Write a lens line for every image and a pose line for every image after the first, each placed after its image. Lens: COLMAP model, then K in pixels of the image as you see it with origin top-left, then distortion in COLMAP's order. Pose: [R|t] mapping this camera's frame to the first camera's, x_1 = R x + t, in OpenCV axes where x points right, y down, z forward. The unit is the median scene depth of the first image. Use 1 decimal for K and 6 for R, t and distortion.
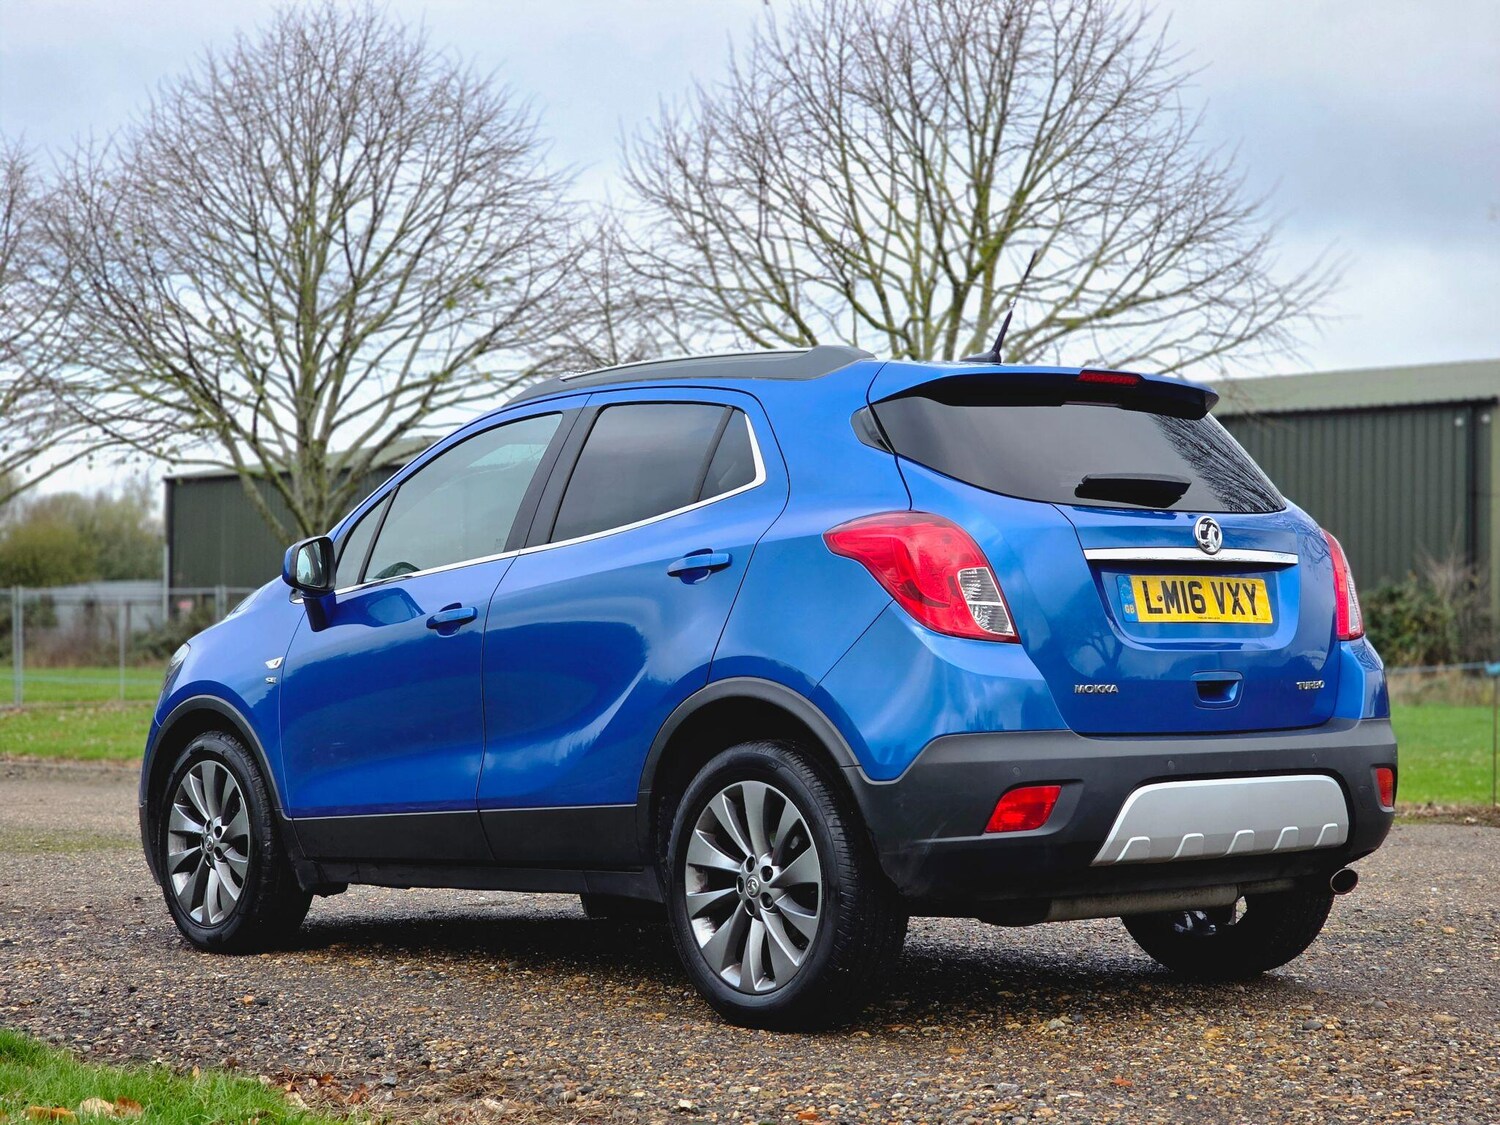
lens RADIAL K [[3069.3, 0, 750.0], [0, 3069.3, 562.5], [0, 0, 1]] dist [-0.008819, 0.180585]
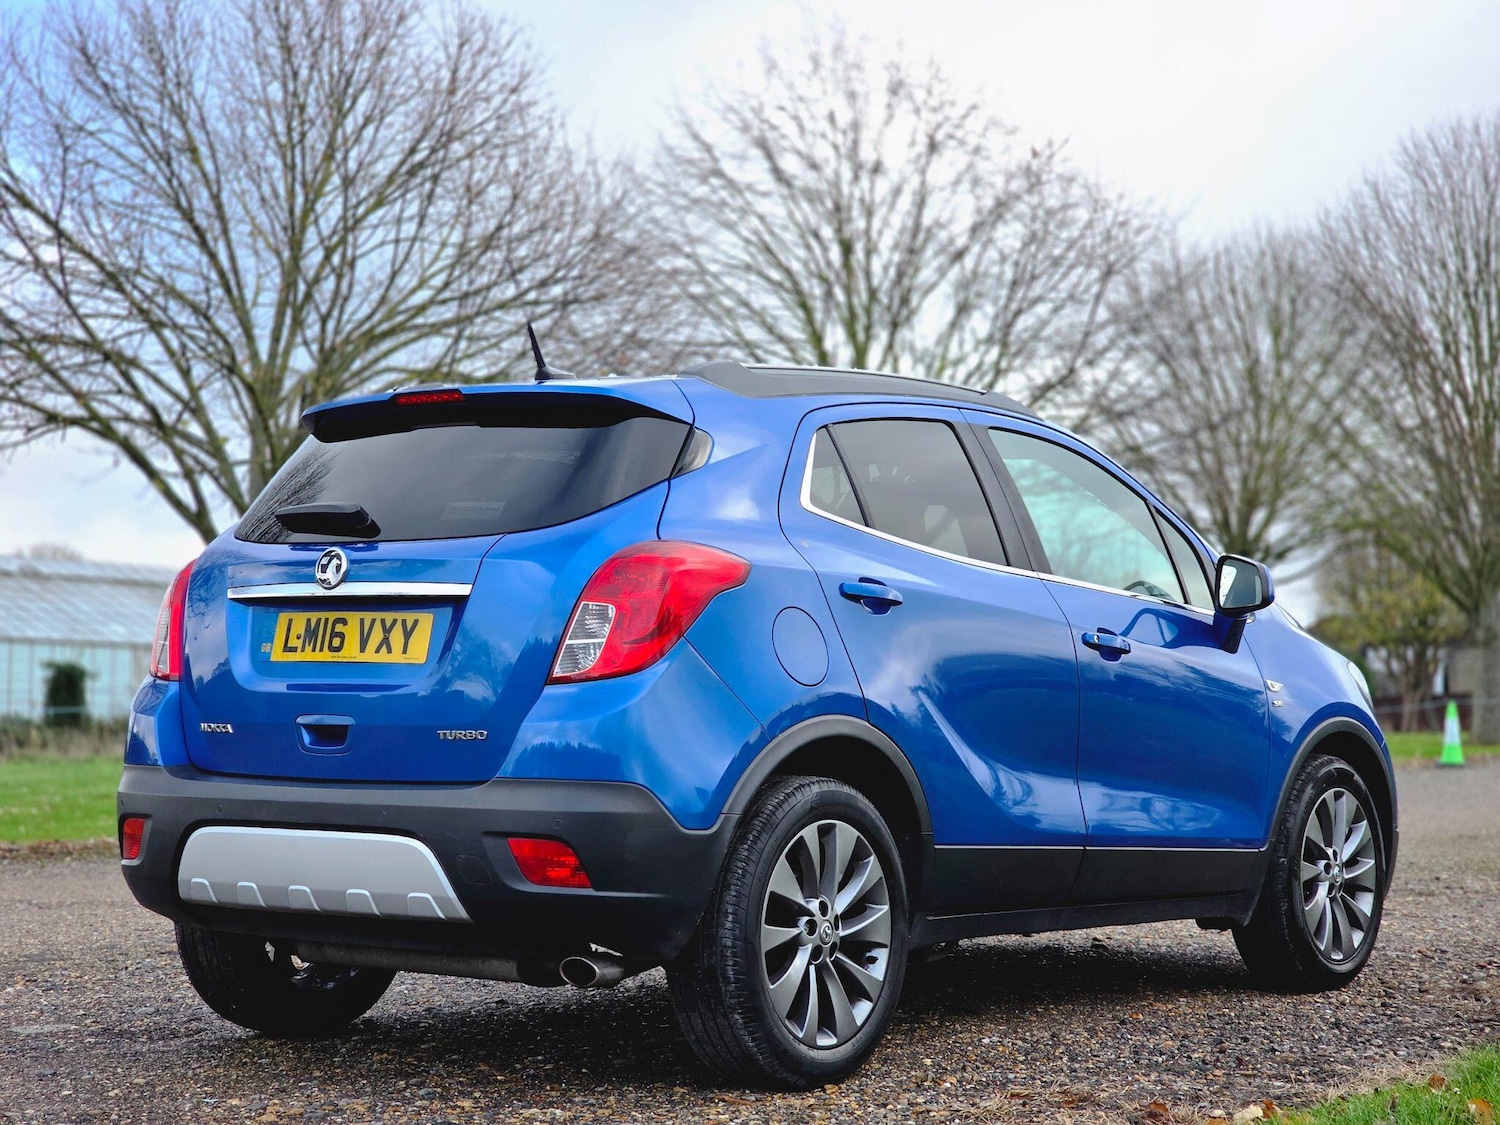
lens RADIAL K [[2933.5, 0, 747.8], [0, 2933.5, 585.0], [0, 0, 1]] dist [-0.048104, 1.583490]
pose [[0.205046, -0.003207, -0.978747, 1.051873], [0.031517, 0.999498, 0.003327, -0.003009], [0.978245, -0.031529, 0.205044, 0.940140]]
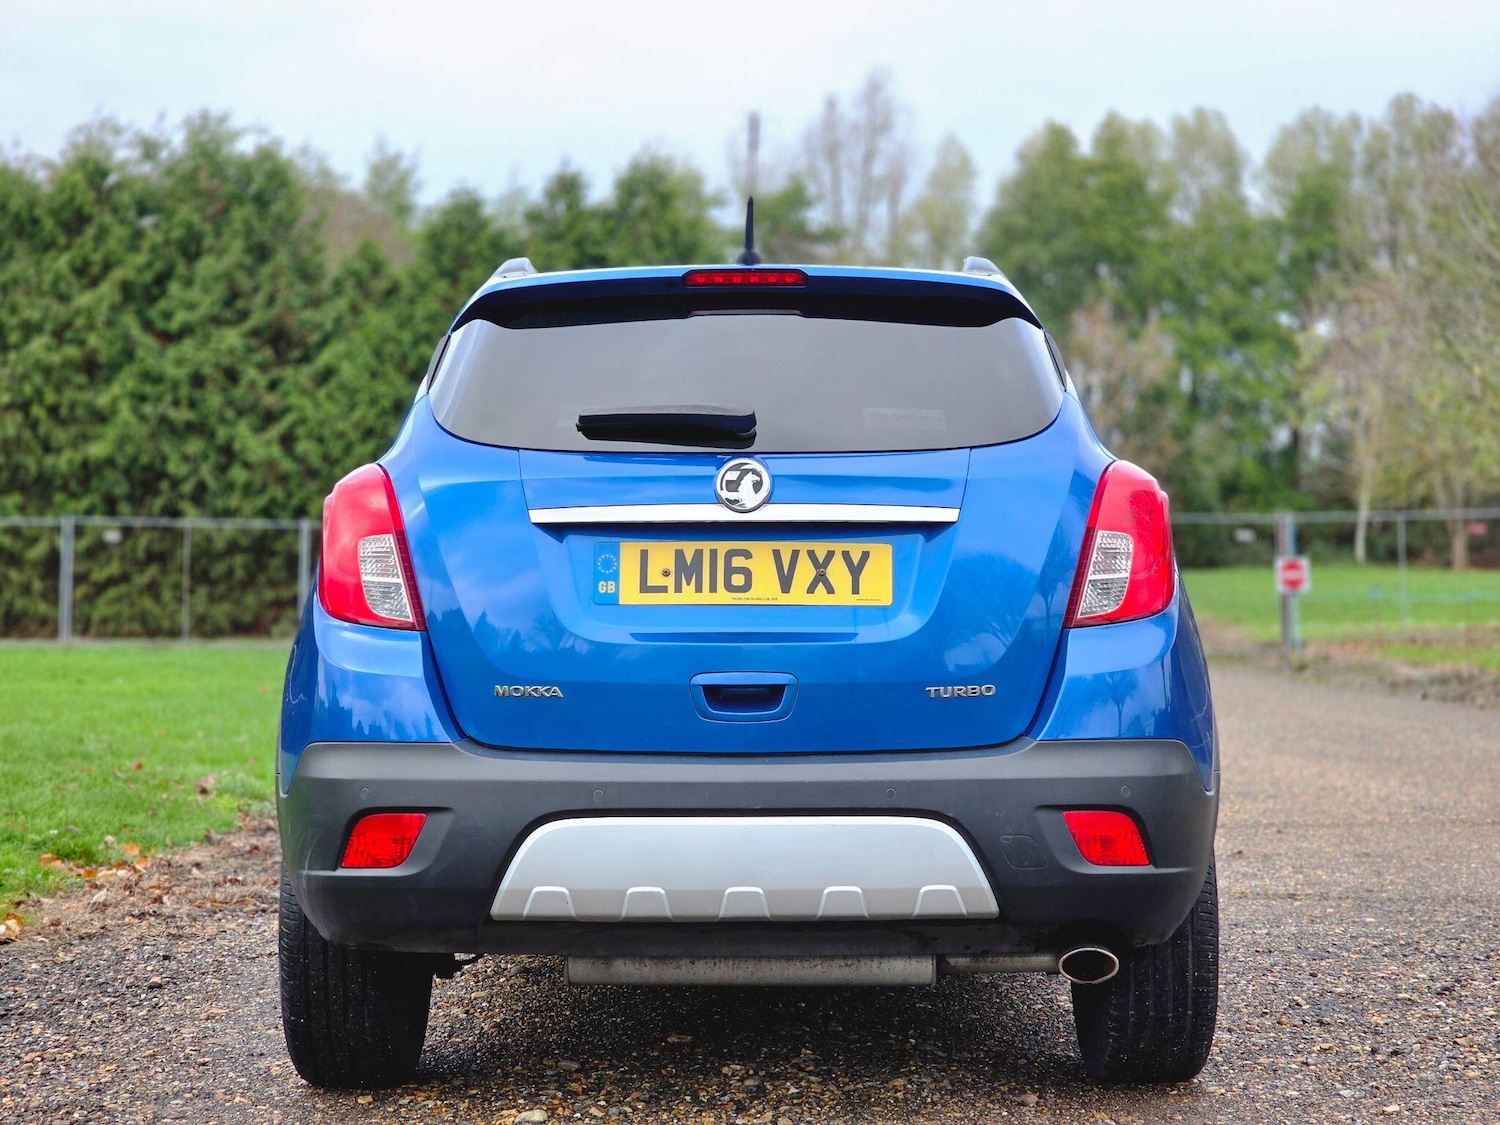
lens RADIAL K [[2986.5, 0, 789.1], [0, 2986.5, 559.5], [0, 0, 1]] dist [-0.340557, 5.722010]
pose [[0.774441, 0.009045, -0.632581, 0.614007], [0.013127, 0.999453, 0.030362, -0.013218], [0.632509, -0.031818, 0.773899, 0.447786]]
